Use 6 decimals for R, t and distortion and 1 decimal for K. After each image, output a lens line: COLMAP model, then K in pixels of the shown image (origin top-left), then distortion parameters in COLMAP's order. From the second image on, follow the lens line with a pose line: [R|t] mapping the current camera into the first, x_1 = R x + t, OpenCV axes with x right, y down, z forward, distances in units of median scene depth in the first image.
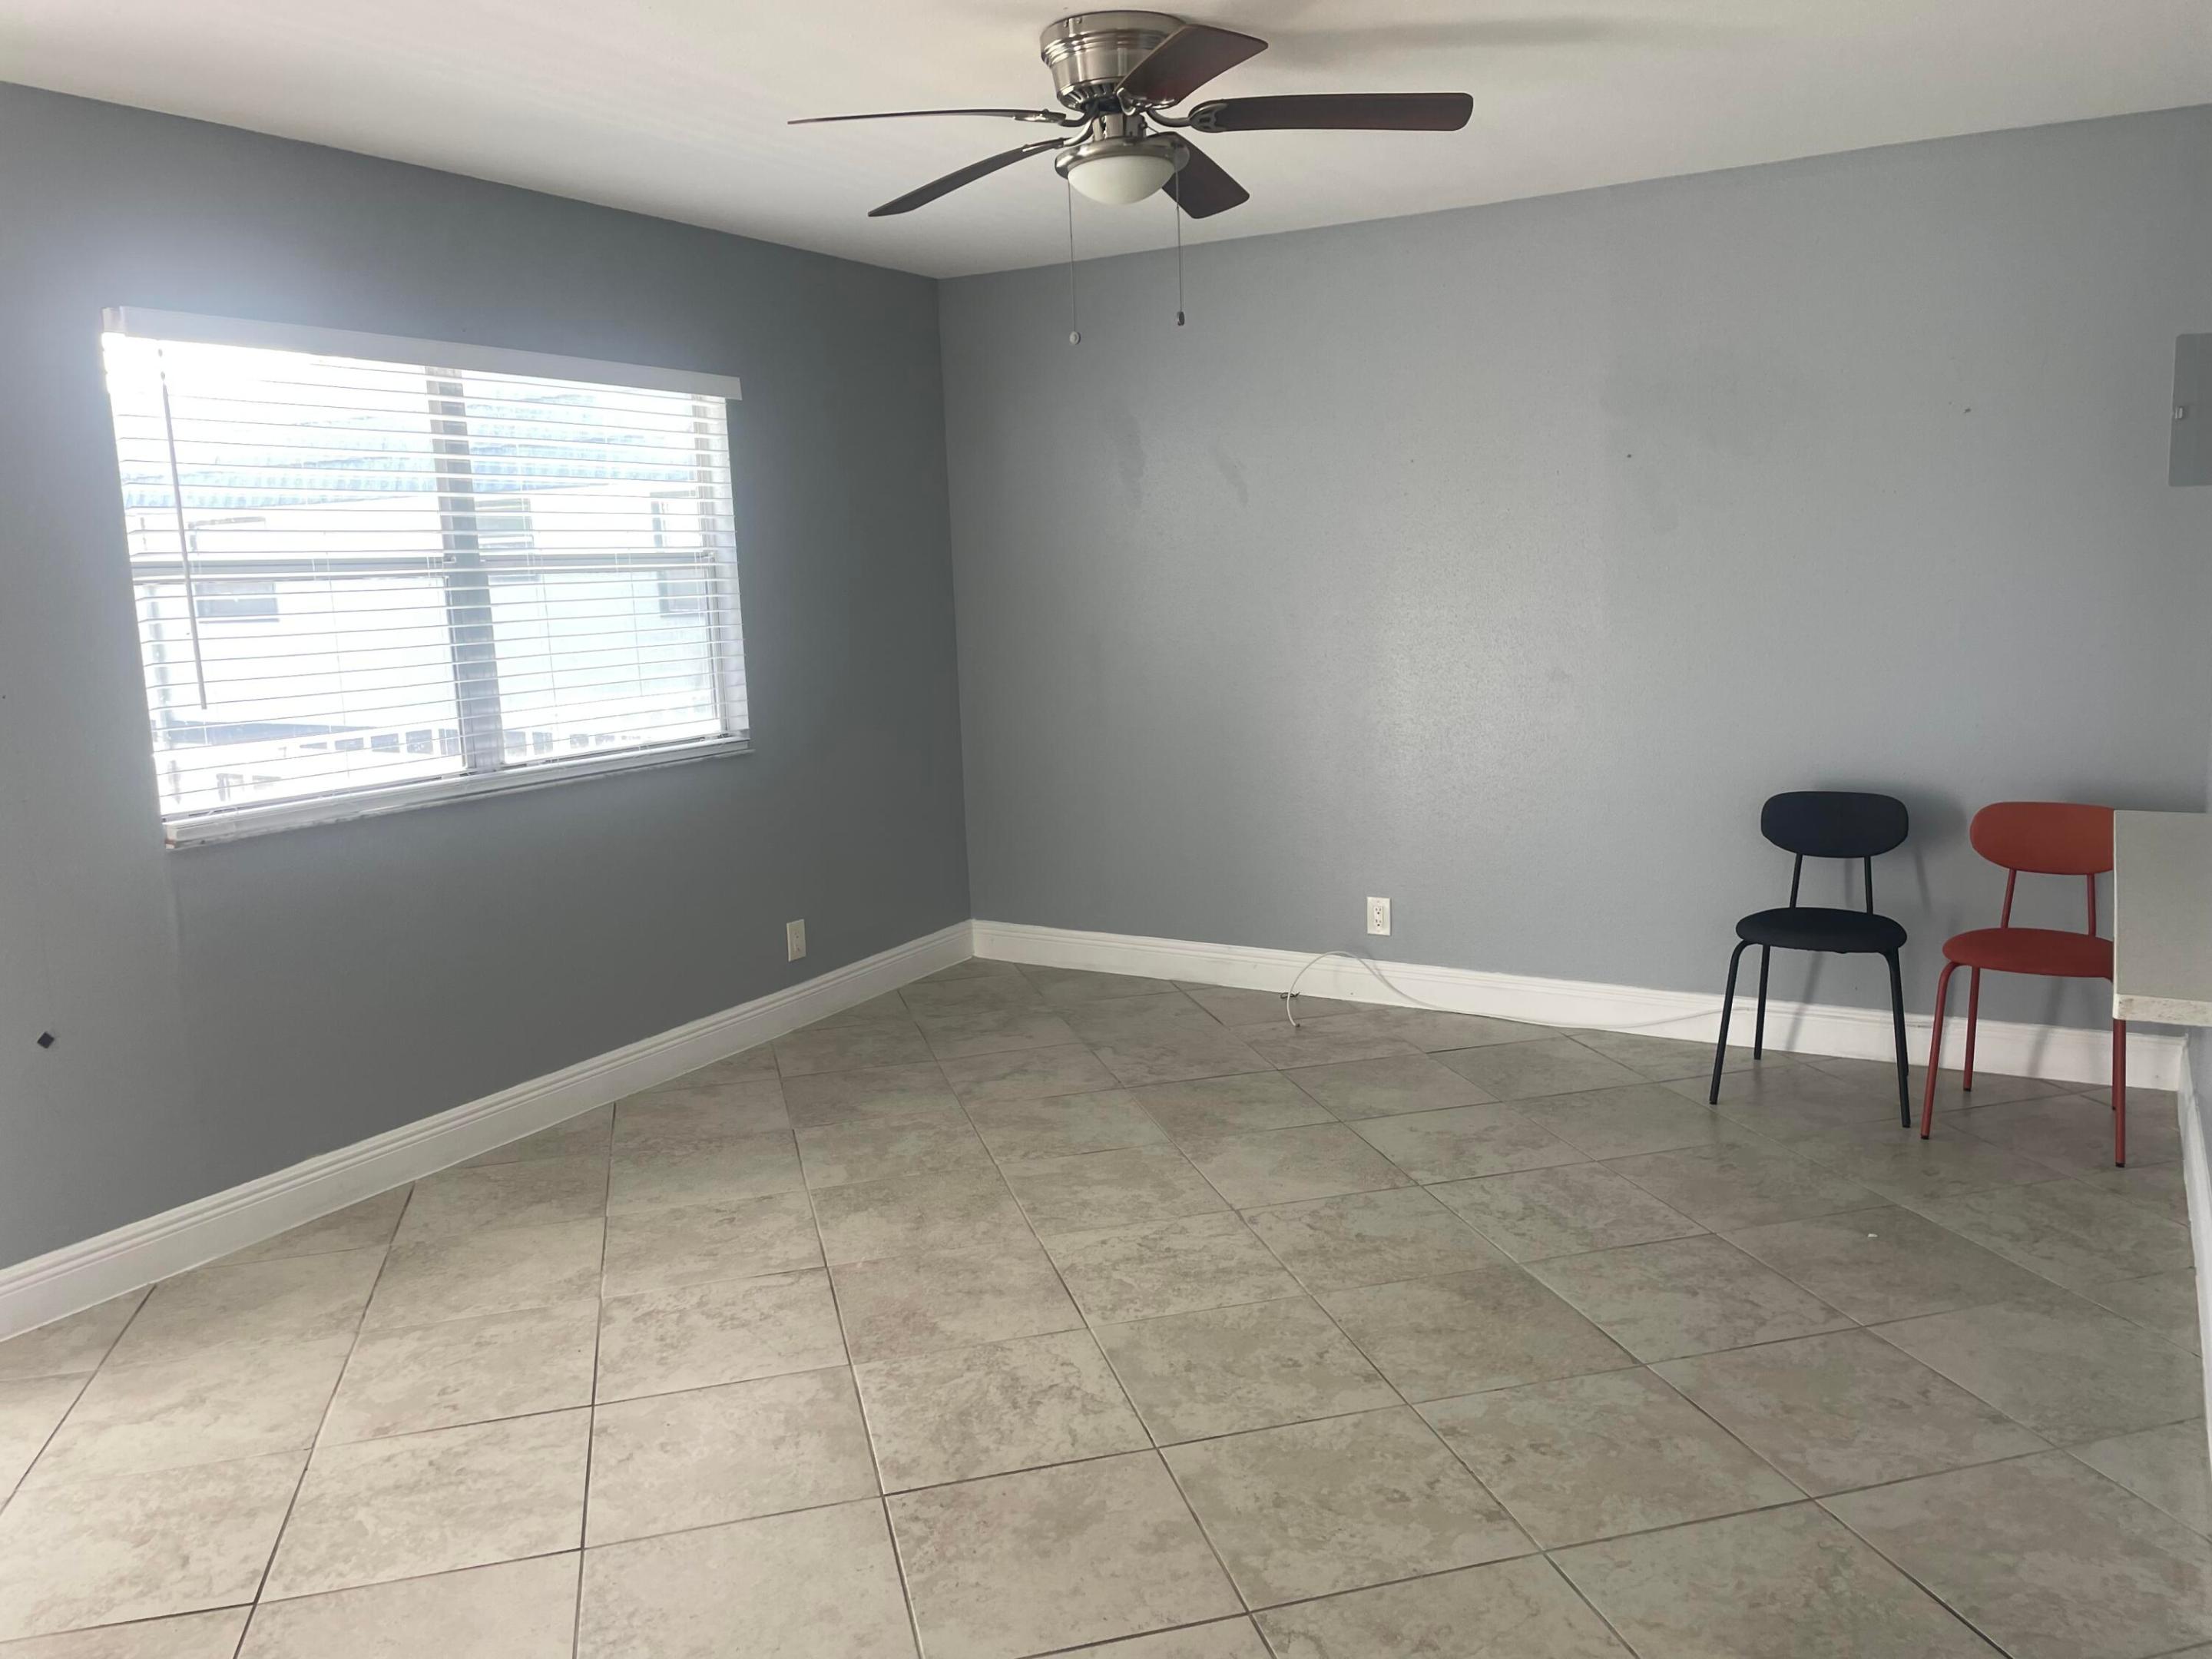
lens RADIAL K [[1660.1, 0, 1095.4], [0, 1660.1, 836.2], [0, 0, 1]] dist [0.108381, -0.142583]
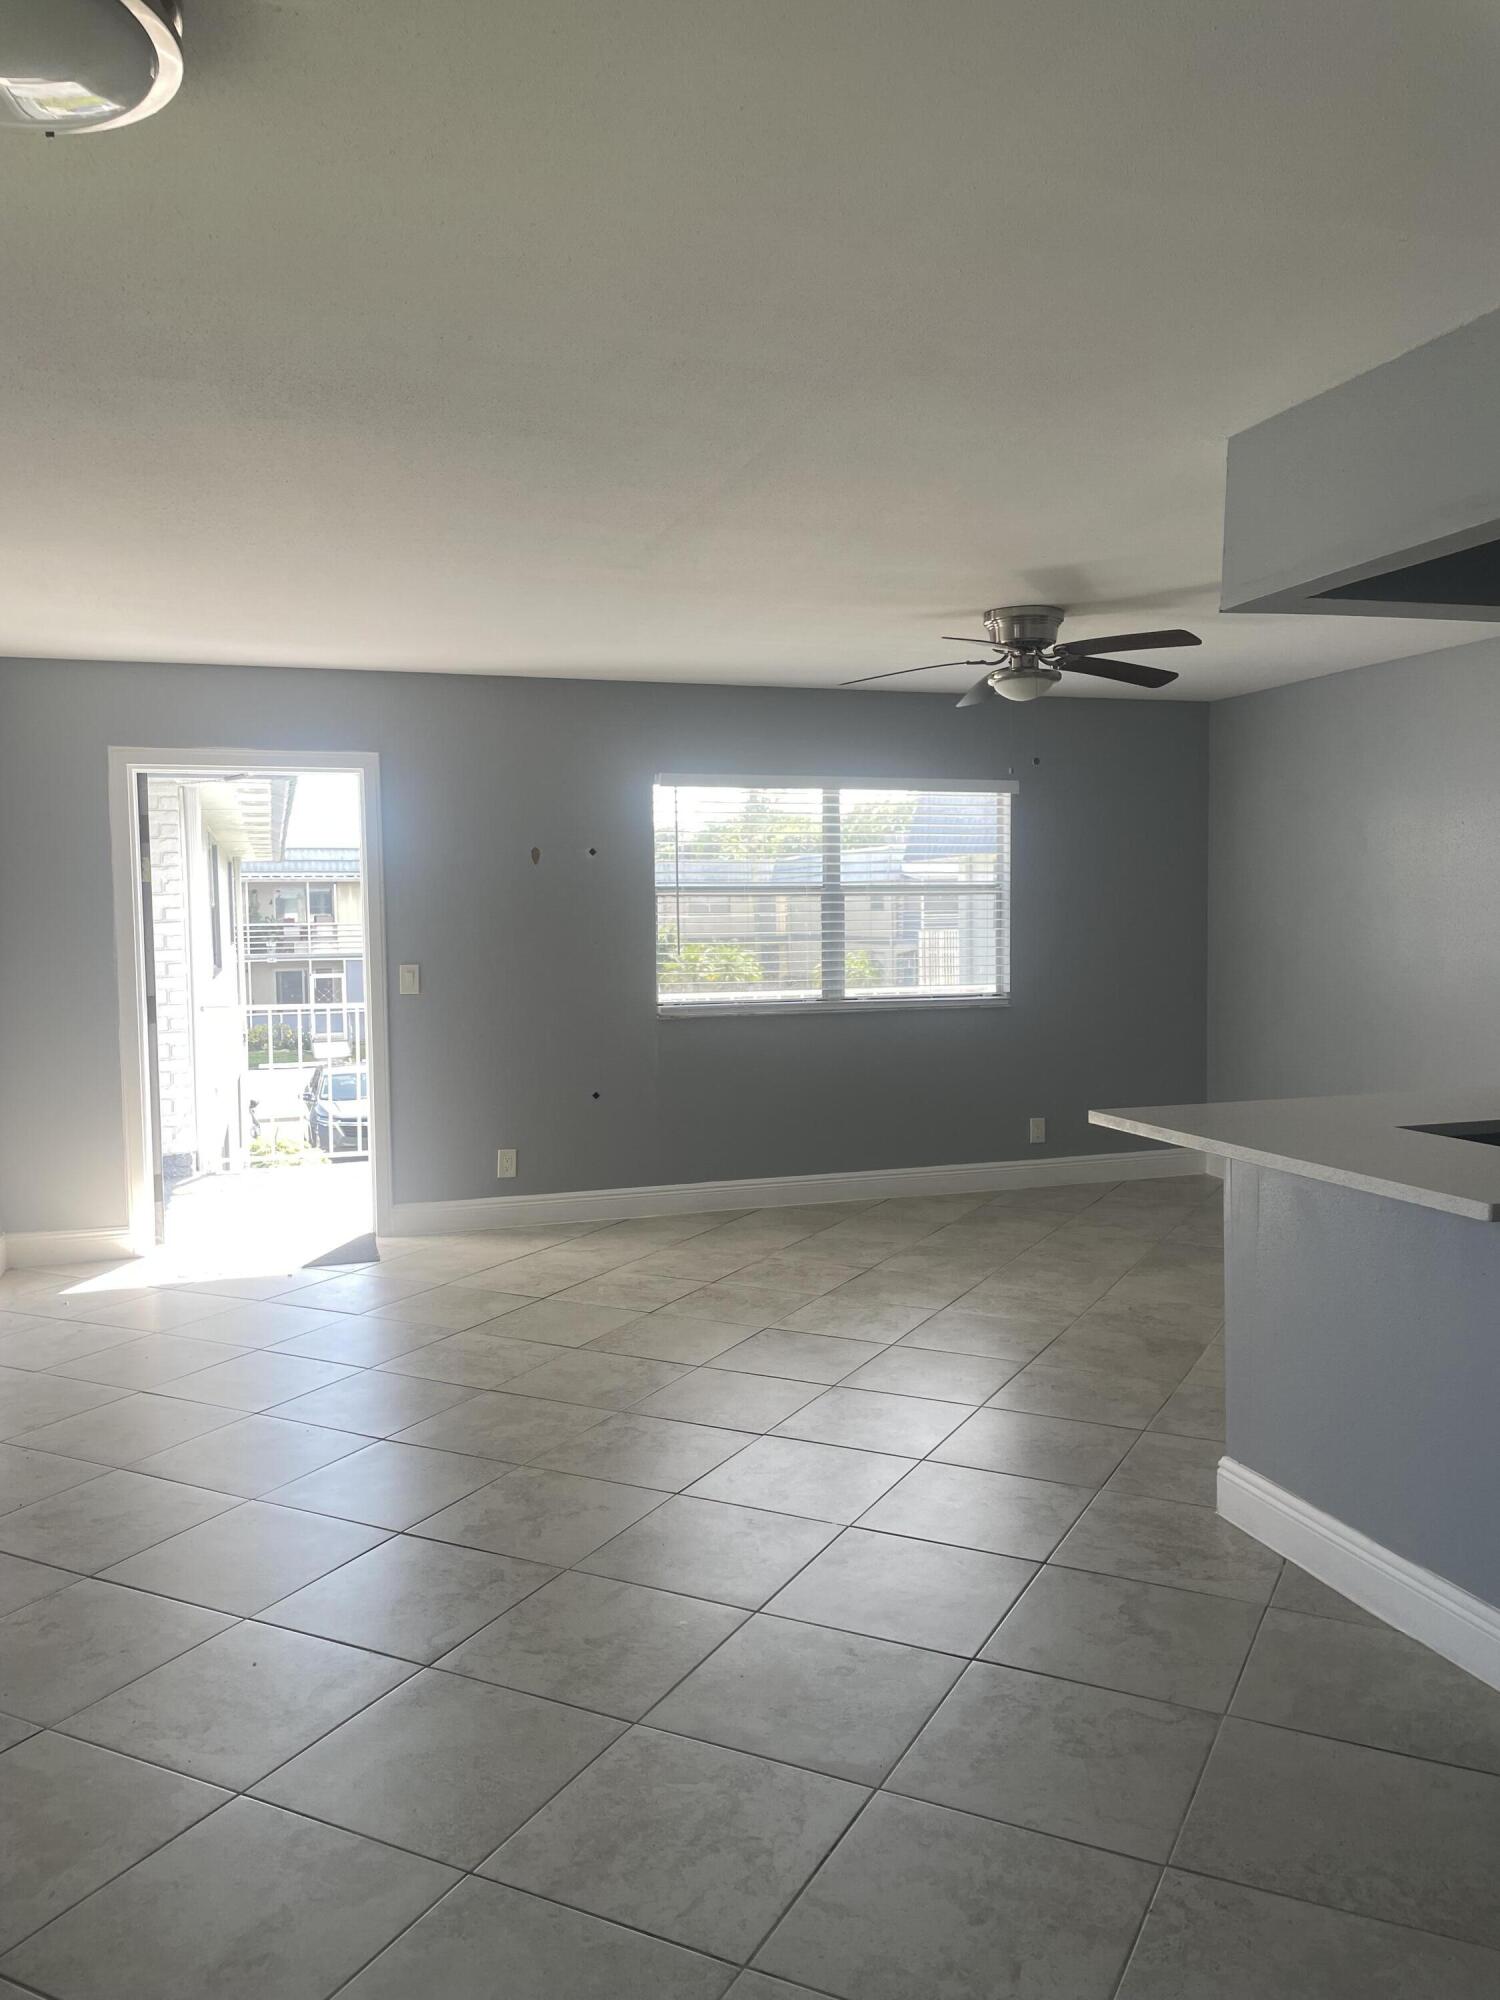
lens RADIAL K [[1501.0, 0, 771.1], [0, 1501.0, 991.2], [0, 0, 1]] dist [0.108381, -0.142583]
pose [[0.745805, 0.062184, -0.663255, 0.706371], [-0.126040, 0.990823, -0.048831, 0.042281], [0.654132, 0.120015, 0.746798, -0.290999]]
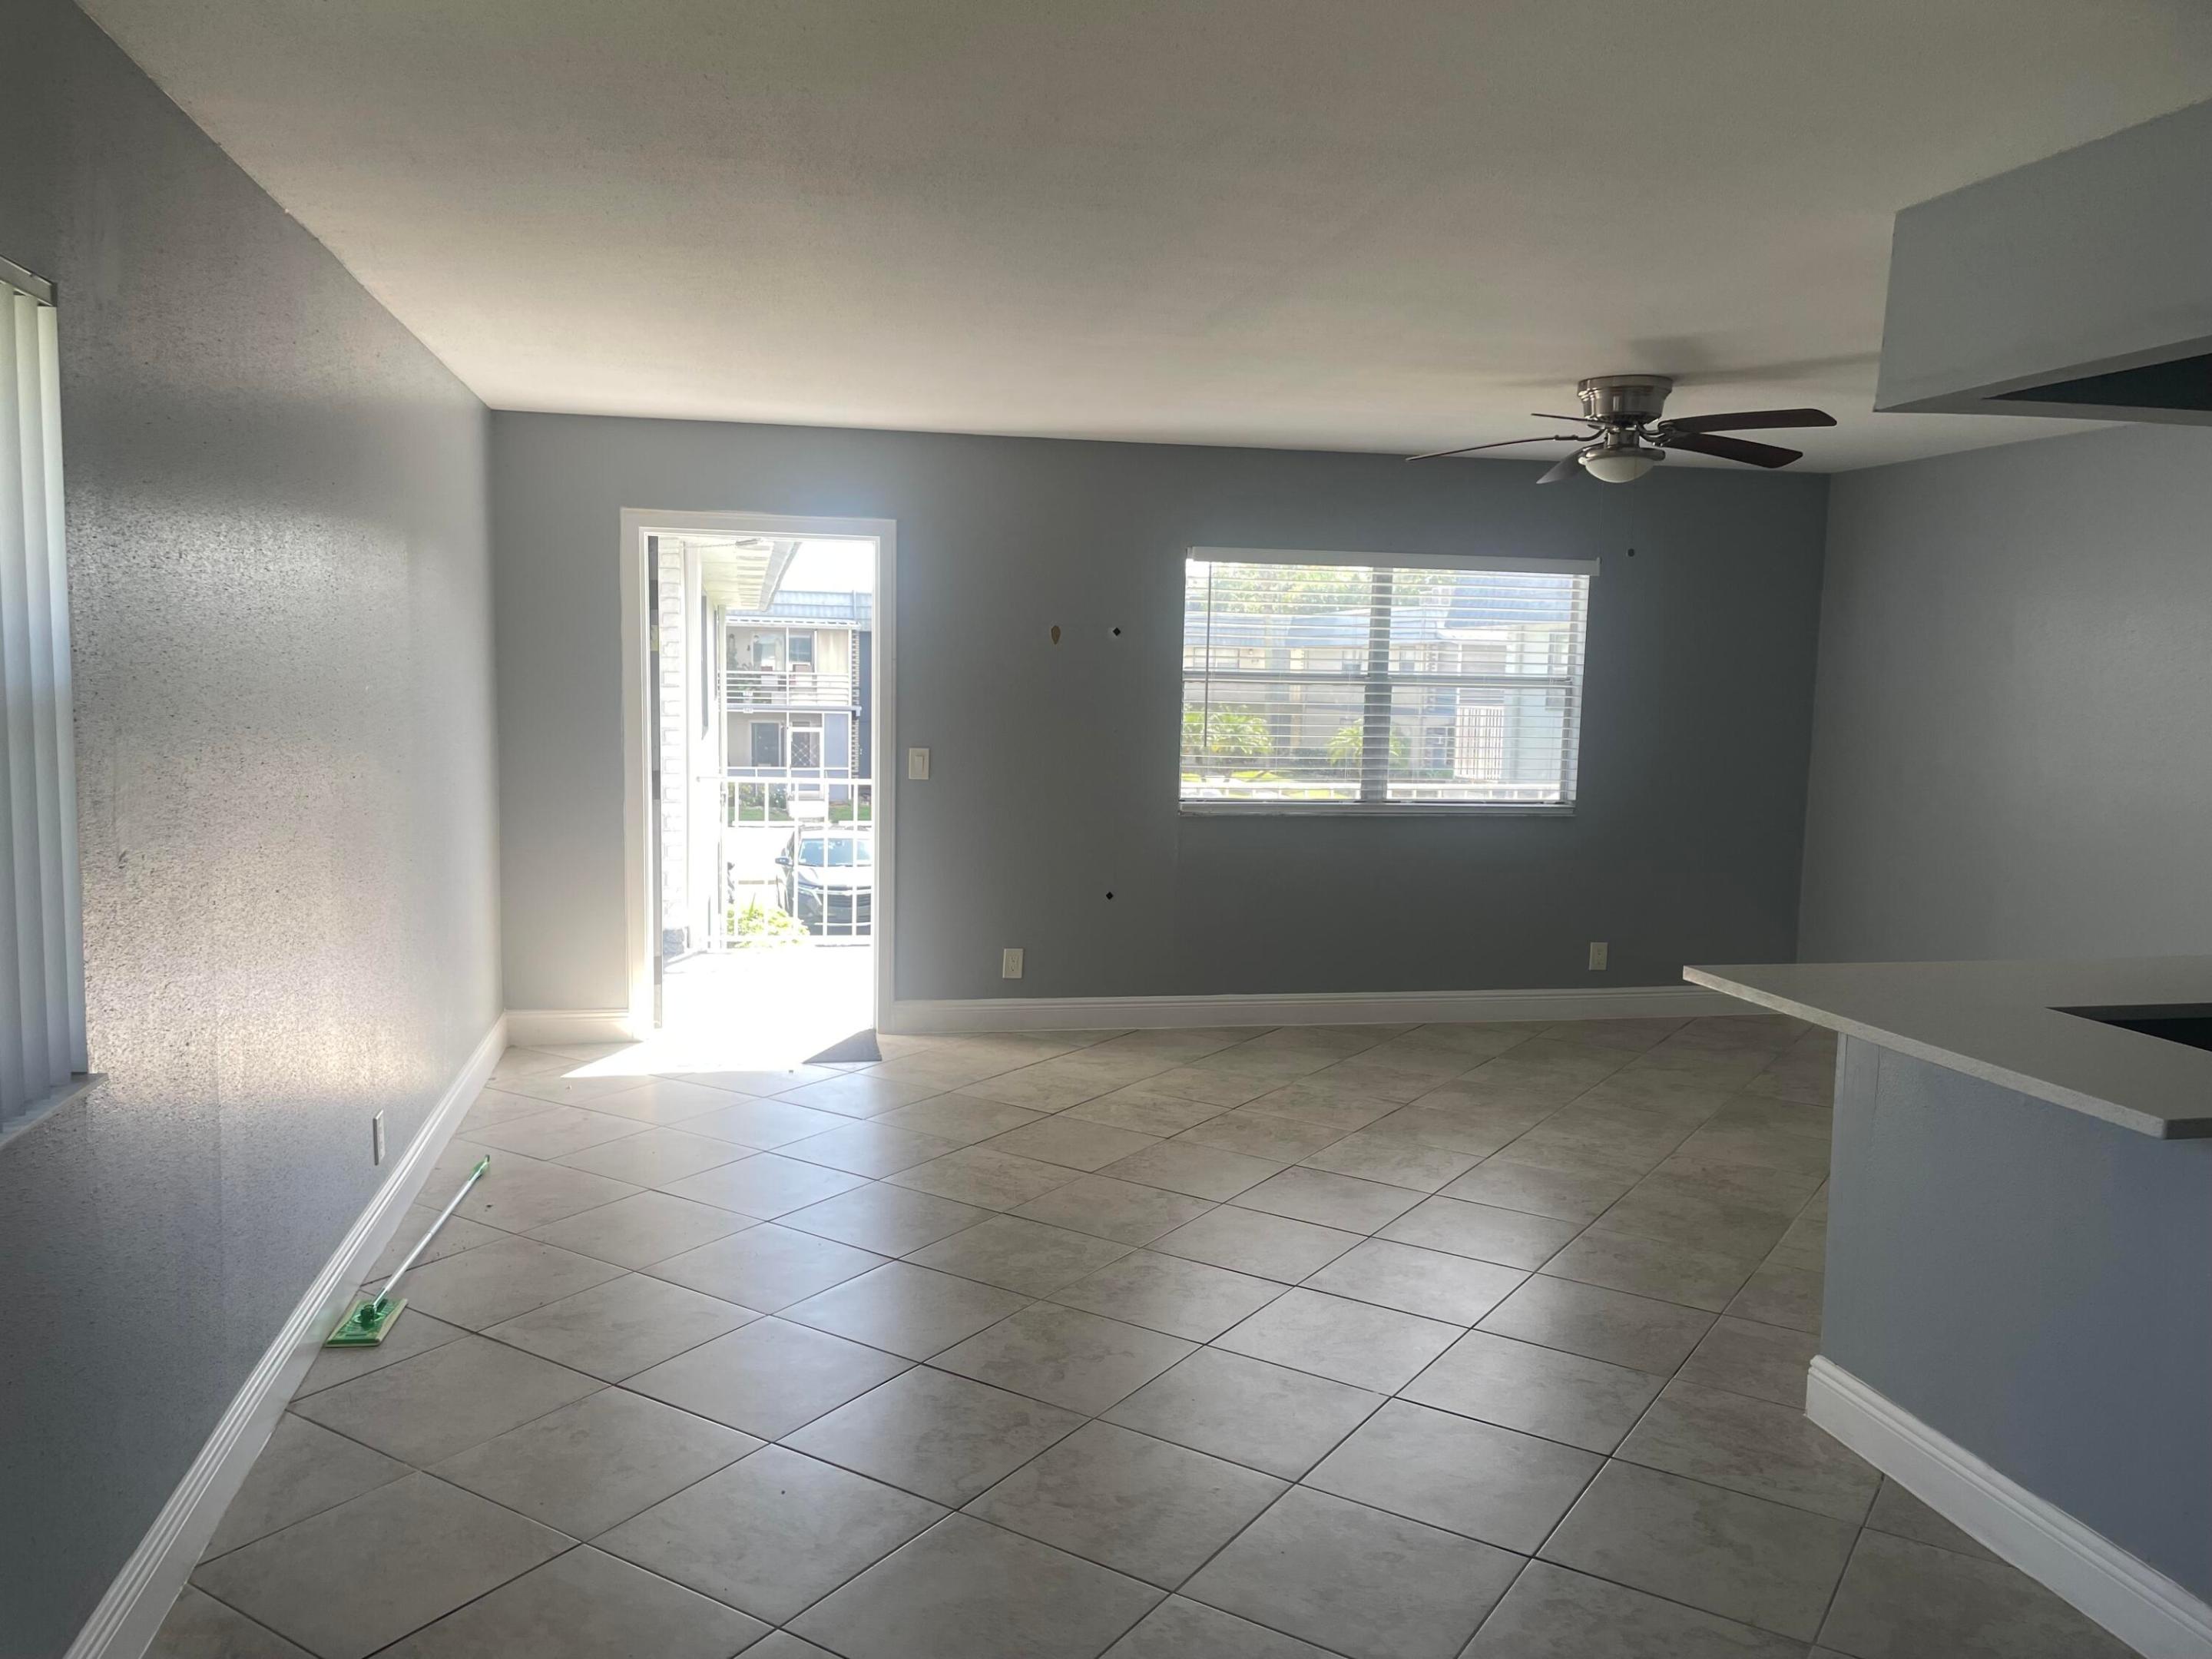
lens RADIAL K [[1660.1, 0, 1095.4], [0, 1660.1, 836.2], [0, 0, 1]] dist [0.108381, -0.142583]
pose [[0.665635, 0.124941, -0.735745, 0.699133], [-0.169339, 0.985456, 0.014144, 0.018929], [0.726811, 0.115175, 0.677111, -0.329198]]
